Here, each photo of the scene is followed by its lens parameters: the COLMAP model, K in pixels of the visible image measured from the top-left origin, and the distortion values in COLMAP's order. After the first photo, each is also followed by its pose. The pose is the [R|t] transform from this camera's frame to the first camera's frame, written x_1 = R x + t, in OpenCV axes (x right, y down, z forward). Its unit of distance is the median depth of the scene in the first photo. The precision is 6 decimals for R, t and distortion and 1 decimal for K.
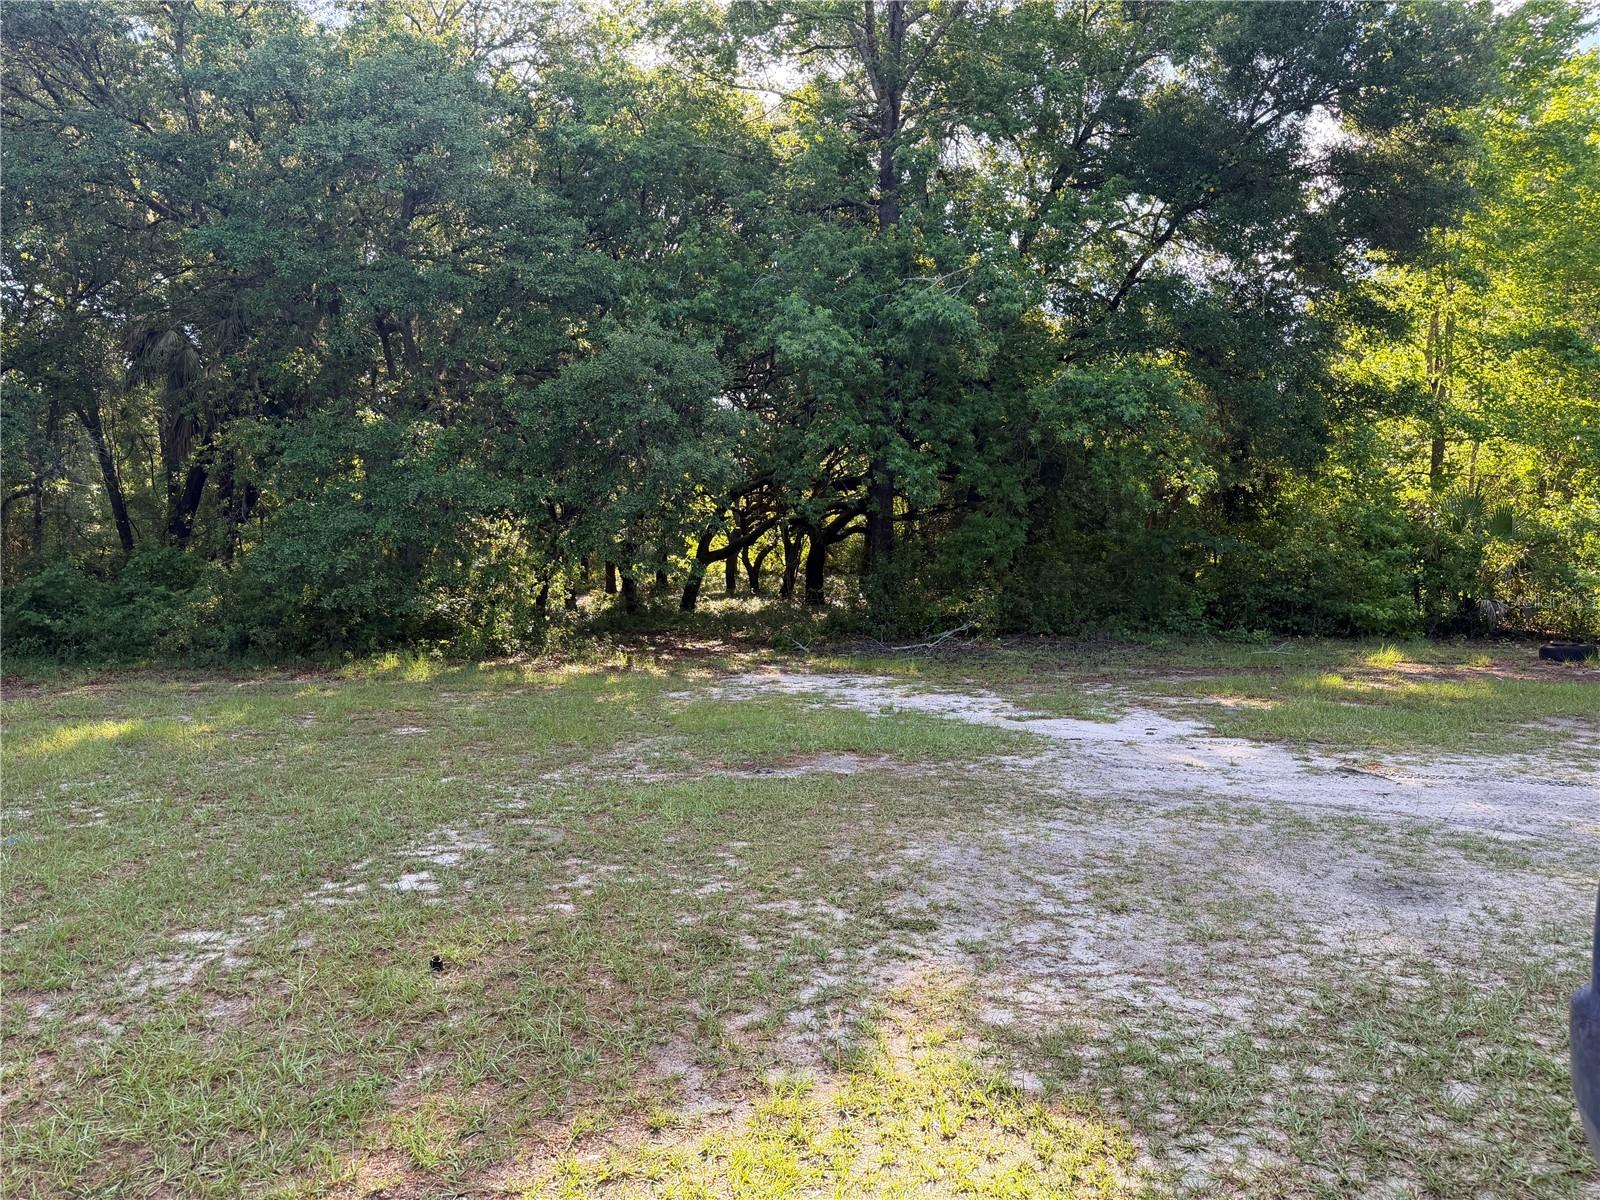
lens RADIAL K [[1124.8, 0, 806.4], [0, 1124.8, 601.5], [0, 0, 1]] dist [0.011091, -0.014945]
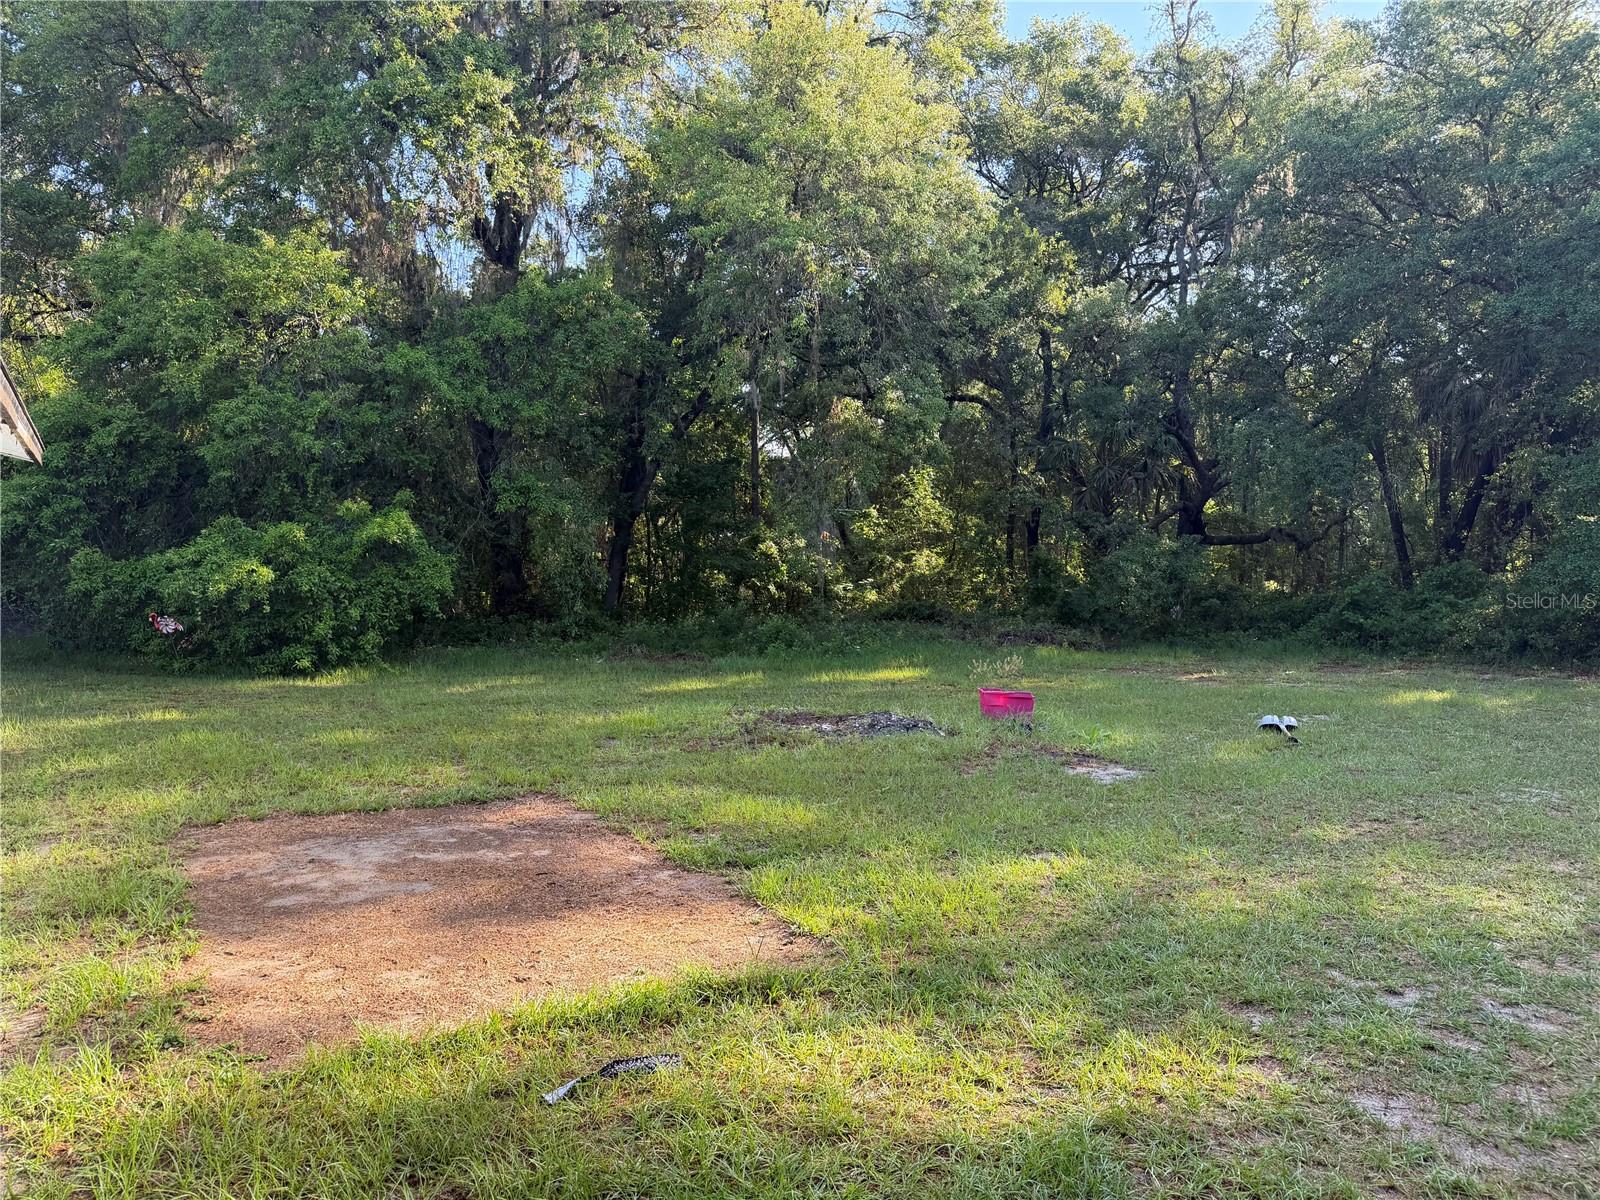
lens RADIAL K [[1124.8, 0, 806.4], [0, 1124.8, 601.5], [0, 0, 1]] dist [0.011091, -0.014945]
pose [[0.529376, 0.027582, -0.847939, 0.080169], [-0.034022, 0.999358, 0.011267, 0.003088], [0.847705, 0.022884, 0.529975, -0.209750]]
